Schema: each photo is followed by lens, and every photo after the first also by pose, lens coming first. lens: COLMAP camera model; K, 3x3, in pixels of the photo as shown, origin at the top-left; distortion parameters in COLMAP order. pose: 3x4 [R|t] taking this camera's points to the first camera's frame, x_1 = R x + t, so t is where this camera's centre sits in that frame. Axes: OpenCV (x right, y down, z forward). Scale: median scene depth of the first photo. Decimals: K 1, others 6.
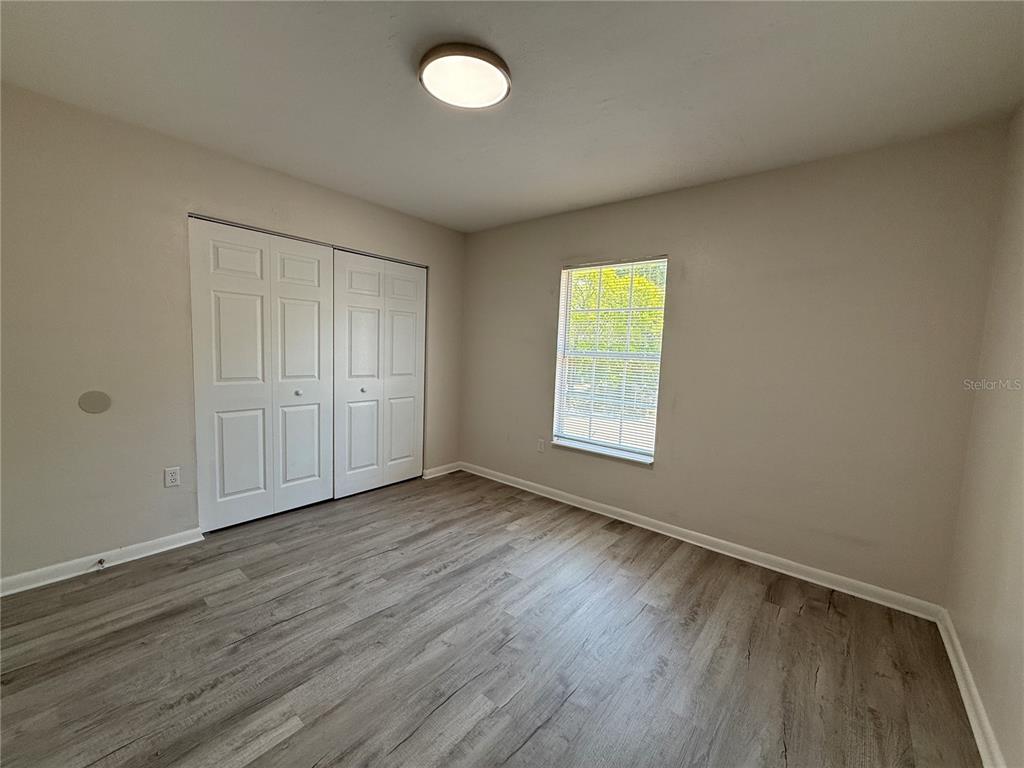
lens RADIAL K [[406.4, 0, 509.7], [0, 406.4, 386.4], [0, 0, 1]] dist [-0.001072, -0.000173]
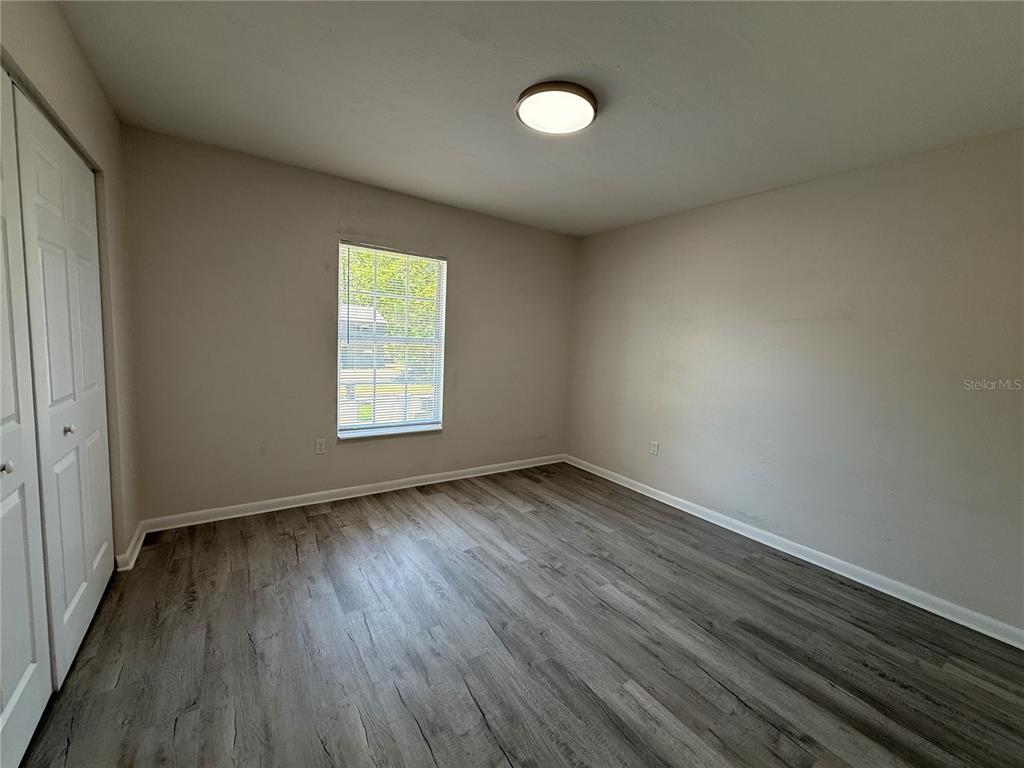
lens RADIAL K [[406.4, 0, 509.7], [0, 406.4, 386.4], [0, 0, 1]] dist [-0.001072, -0.000173]
pose [[0.268096, -0.135836, 0.953768, -0.874578], [0.052293, 0.990602, 0.126383, -0.094588], [-0.961972, 0.015992, 0.272680, 0.546159]]
